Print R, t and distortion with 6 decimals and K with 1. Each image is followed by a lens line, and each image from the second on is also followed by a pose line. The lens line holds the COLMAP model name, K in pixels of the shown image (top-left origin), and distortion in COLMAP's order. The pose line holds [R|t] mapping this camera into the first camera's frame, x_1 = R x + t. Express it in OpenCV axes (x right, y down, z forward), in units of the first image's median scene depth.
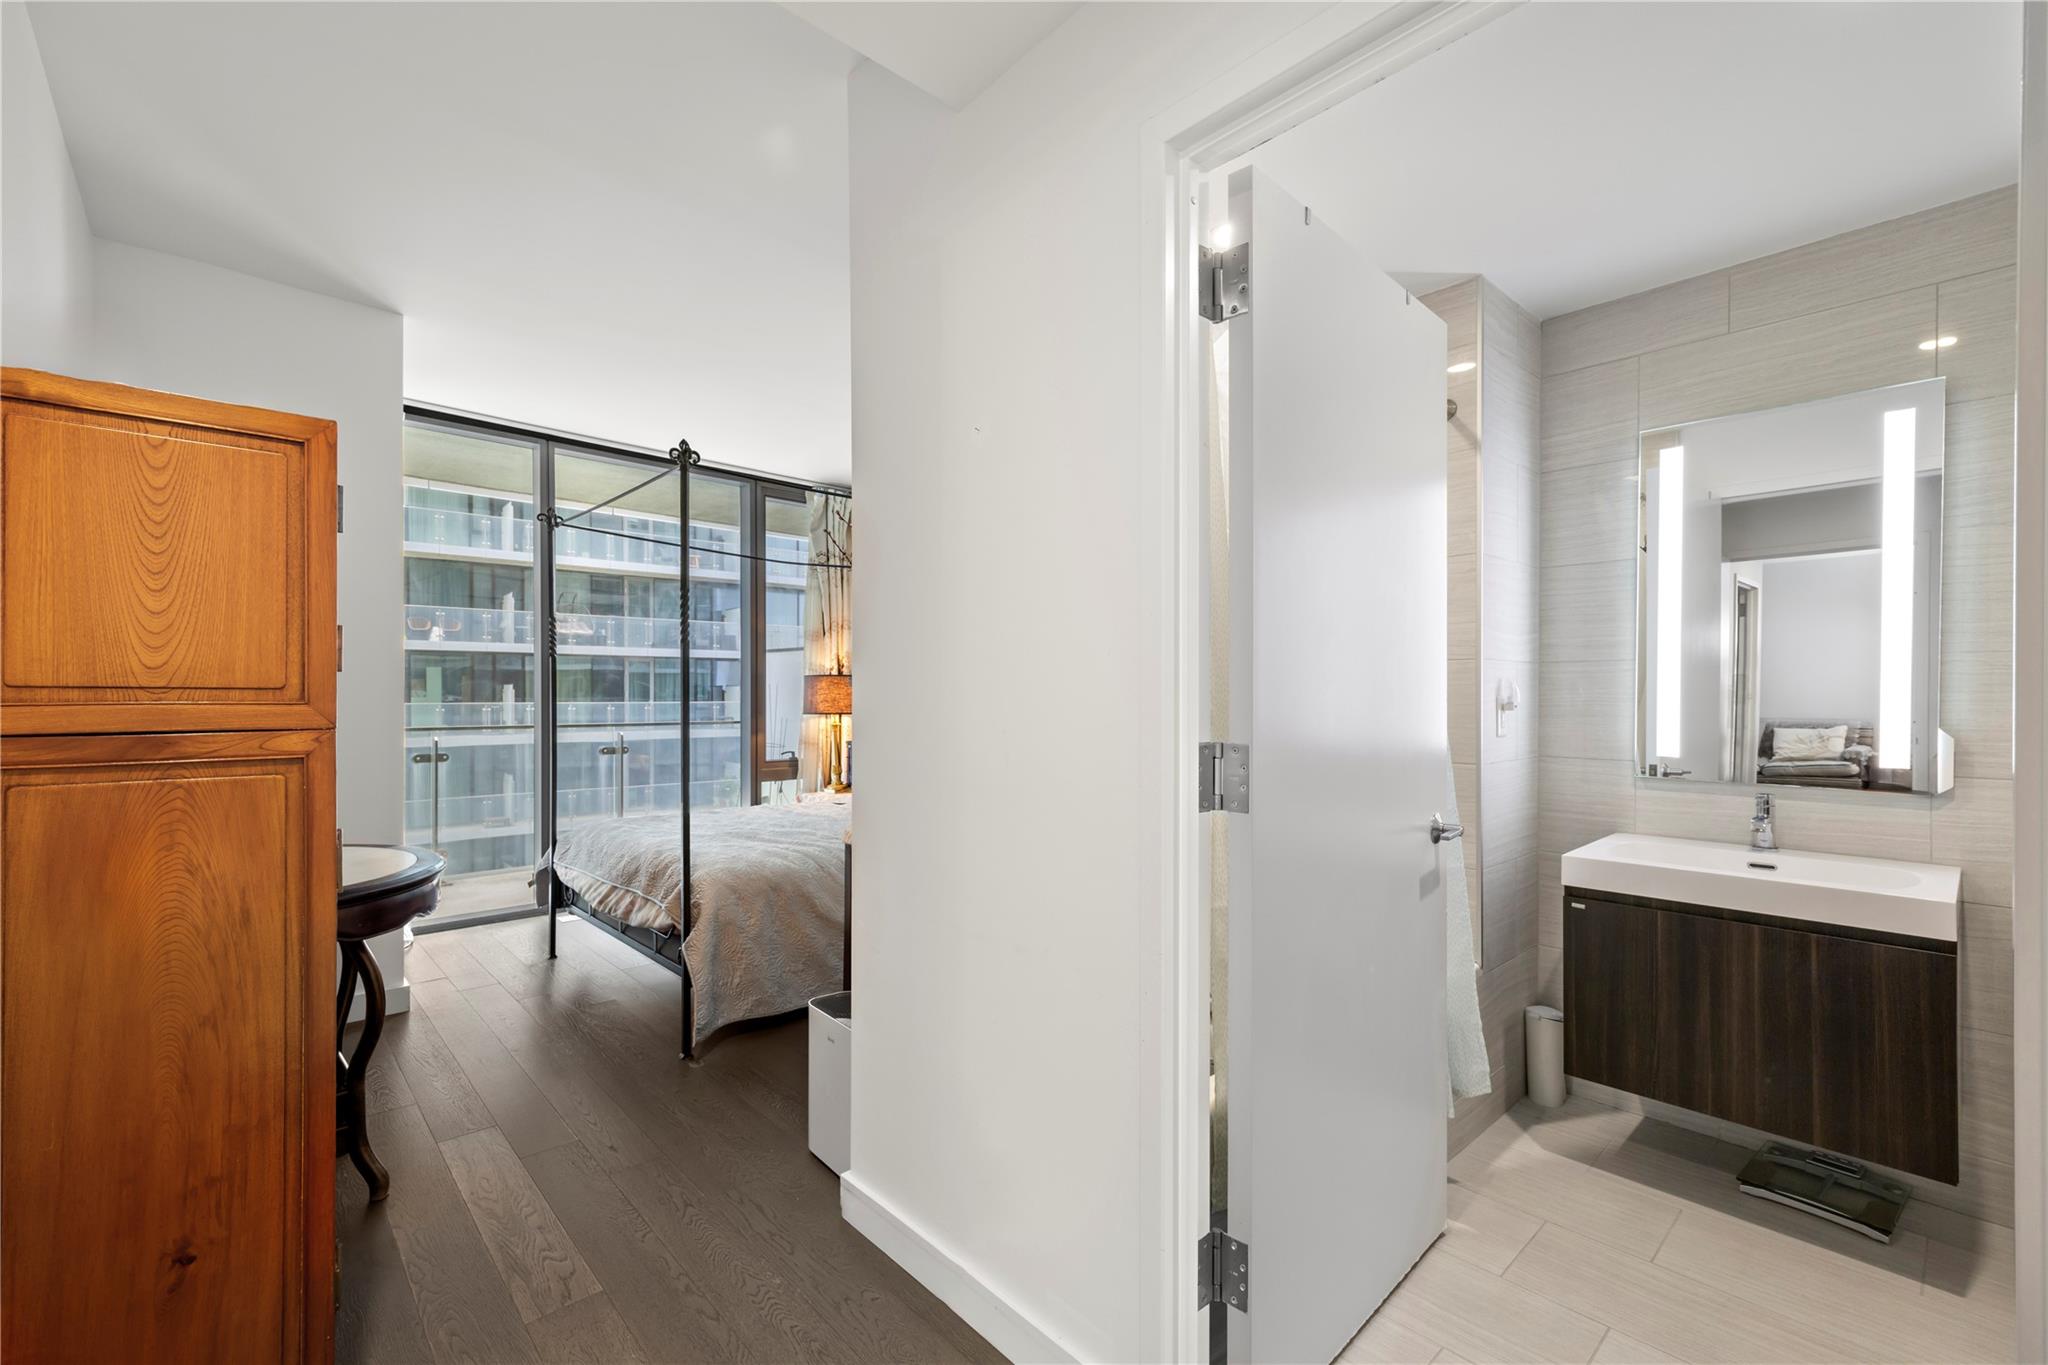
lens RADIAL K [[866.9, 0, 1024.6], [0, 866.9, 694.4], [0, 0, 1]] dist [0.012459, -0.000178]
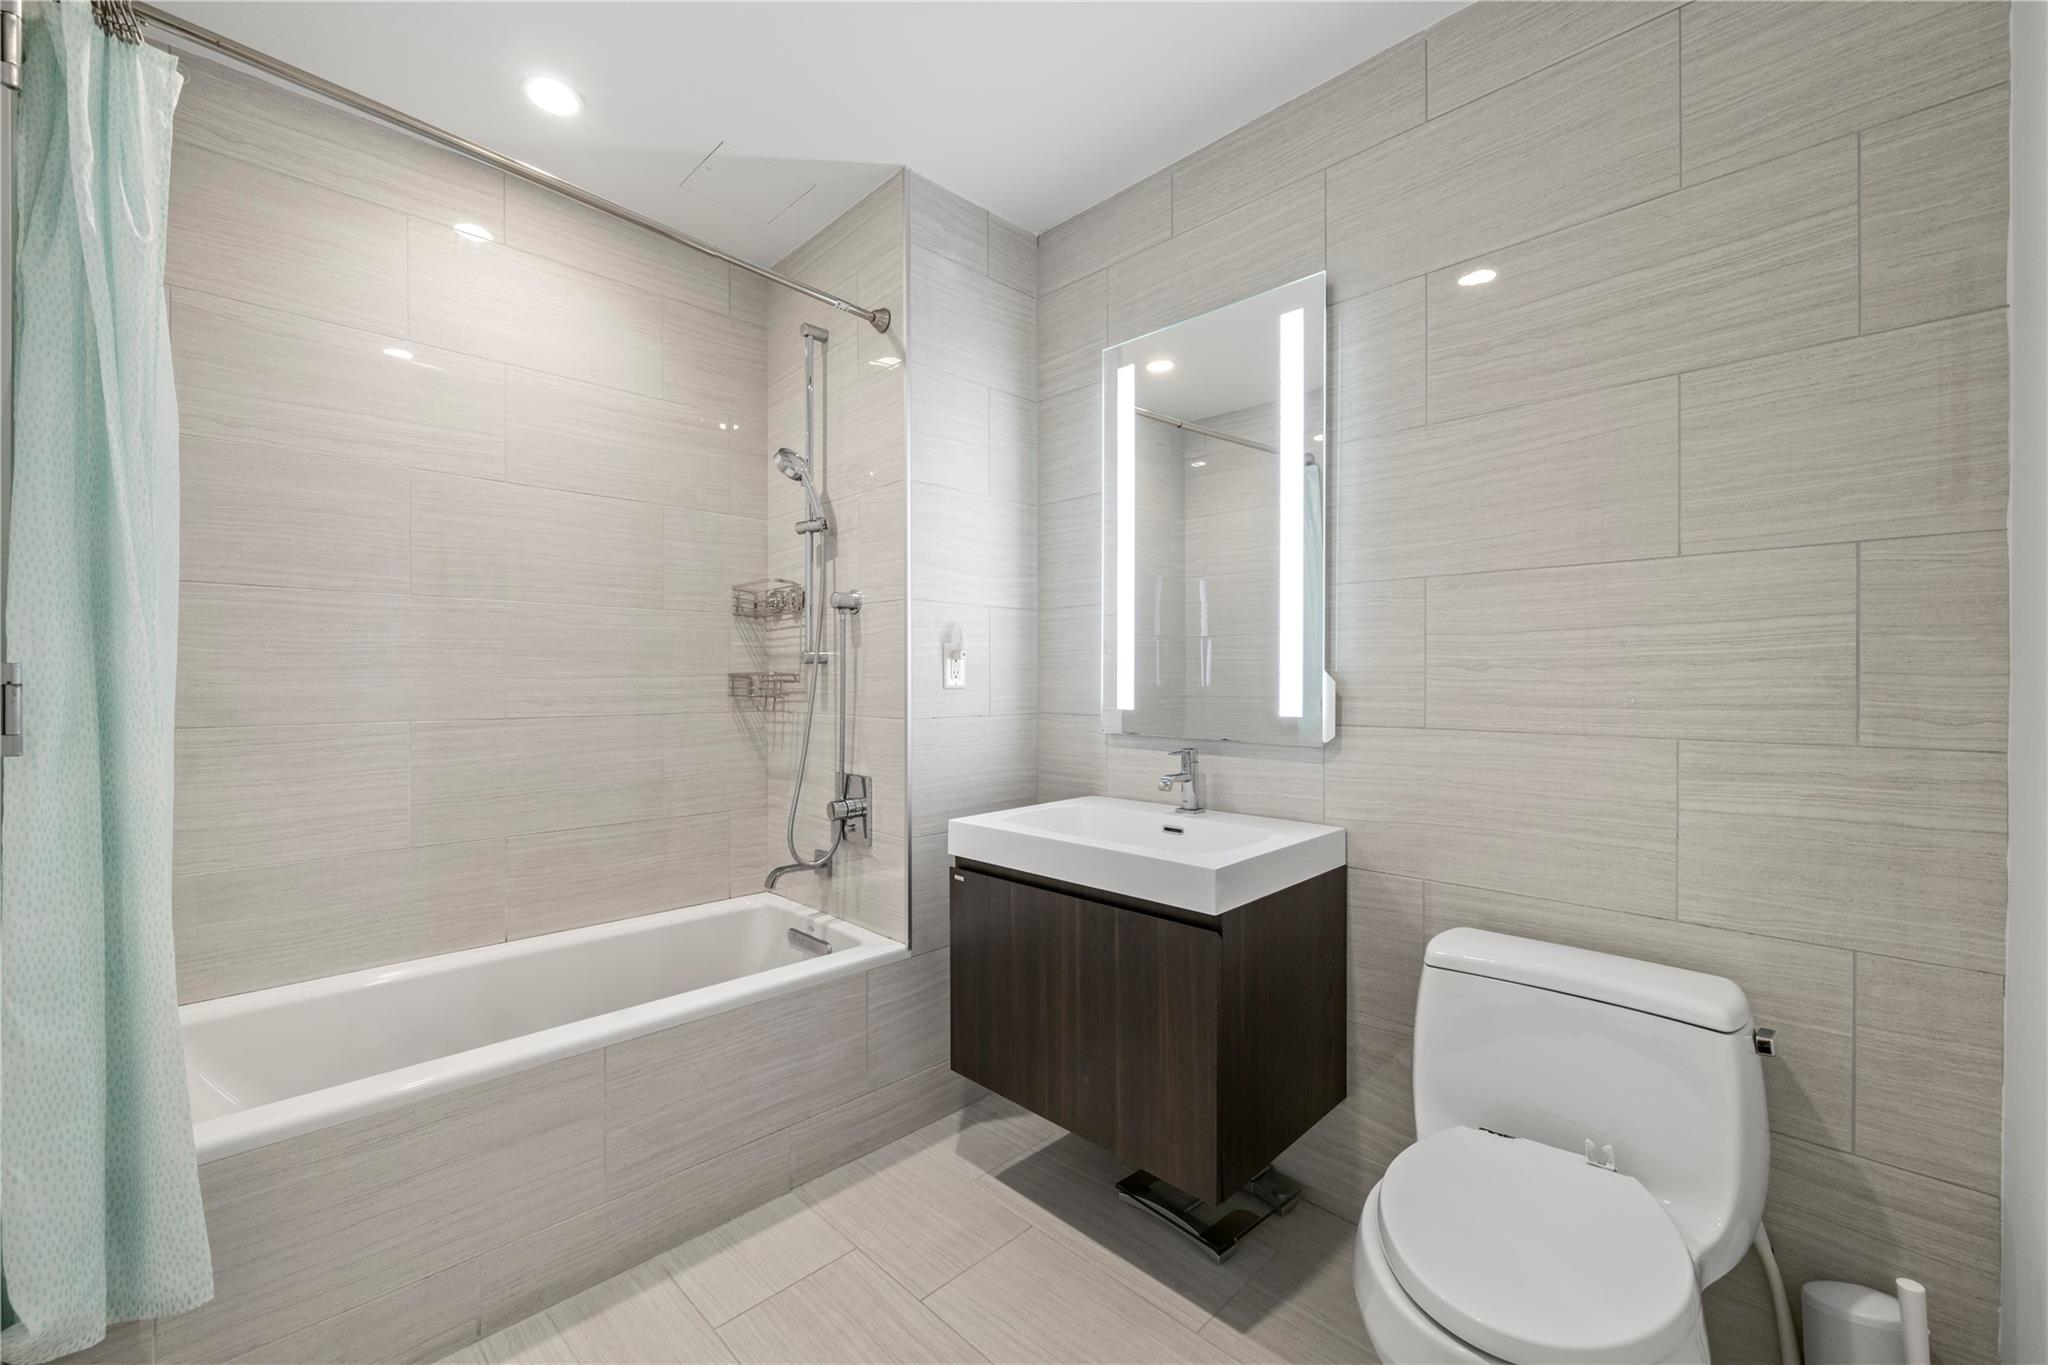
lens RADIAL K [[807.6, 0, 1023.3], [0, 807.6, 679.7], [0, 0, 1]] dist [0.000625, 0.000325]
pose [[0.999301, -0.001481, 0.037360, 0.660434], [0.001475, 0.999999, 0.000175, 0.044119], [-0.037360, -0.000120, 0.999302, 0.188798]]
